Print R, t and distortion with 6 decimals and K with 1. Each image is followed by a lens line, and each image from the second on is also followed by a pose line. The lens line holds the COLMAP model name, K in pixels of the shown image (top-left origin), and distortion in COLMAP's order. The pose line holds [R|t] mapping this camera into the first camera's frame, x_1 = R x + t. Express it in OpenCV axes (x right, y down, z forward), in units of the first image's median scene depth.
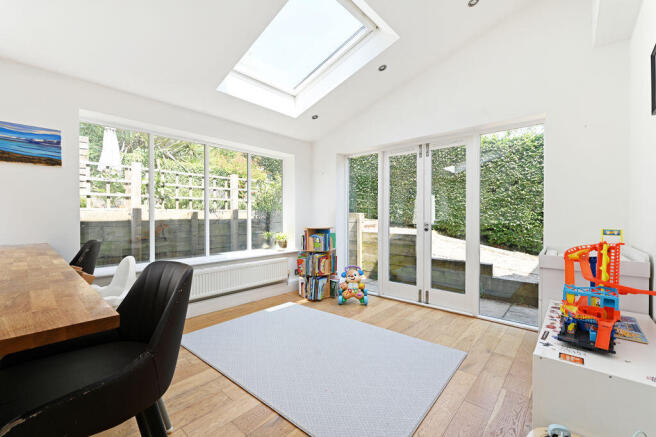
lens RADIAL K [[280.1, 0, 327.9], [0, 280.1, 217.1], [0, 0, 1]] dist [0.006254, 0.000885]
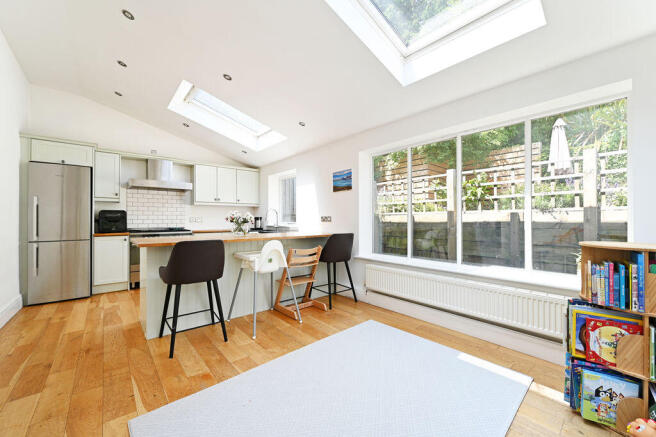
lens RADIAL K [[262.9, 0, 326.4], [0, 262.9, 218.0], [0, 0, 1]] dist [0.014654, -0.000454]
pose [[-0.138916, -0.003213, -0.990299, 0.410479], [0.000257, 0.999995, -0.003281, -0.000298], [0.990304, -0.000710, -0.138915, 0.663960]]
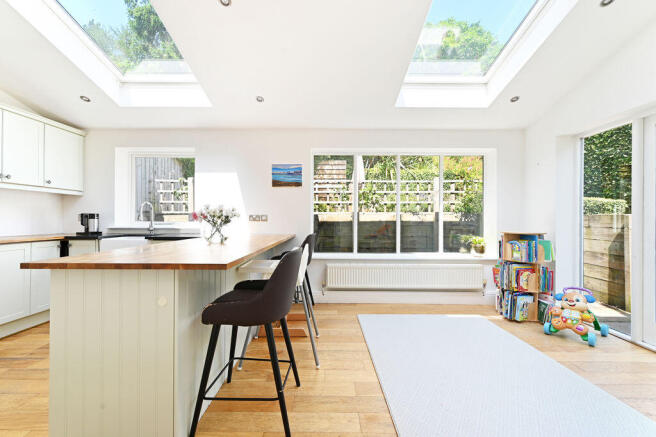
lens RADIAL K [[280.1, 0, 326.8], [0, 280.1, 219.6], [0, 0, 1]] dist [0.006254, 0.000885]
pose [[0.663273, 0.006871, -0.748346, 0.208690], [-0.007293, 0.999970, 0.002717, 0.001255], [0.748342, 0.003655, 0.663303, 0.035023]]
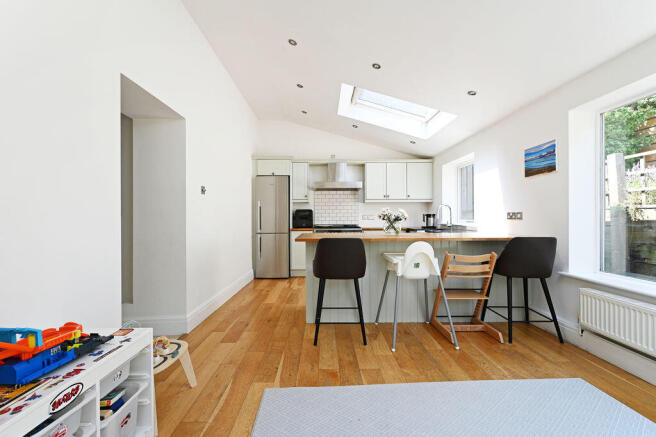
lens RADIAL K [[280.1, 0, 327.2], [0, 280.1, 217.6], [0, 0, 1]] dist [0.006254, 0.000885]
pose [[-0.735850, 0.006042, -0.677118, 0.308665], [0.004720, 0.999982, 0.003793, -0.000221], [0.677128, -0.000405, -0.735865, 0.751719]]
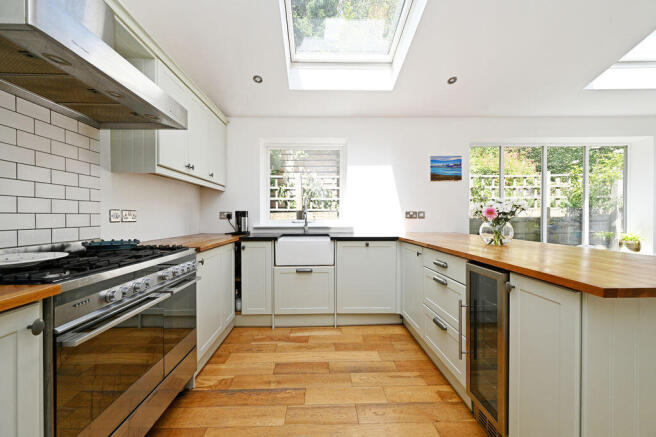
lens RADIAL K [[262.9, 0, 322.1], [0, 262.9, 220.2], [0, 0, 1]] dist [0.014654, -0.000454]
pose [[0.684904, 0.010728, -0.728555, -0.273615], [0.000903, 0.999878, 0.015572, 0.003566], [0.728633, -0.011323, 0.684811, -0.293159]]
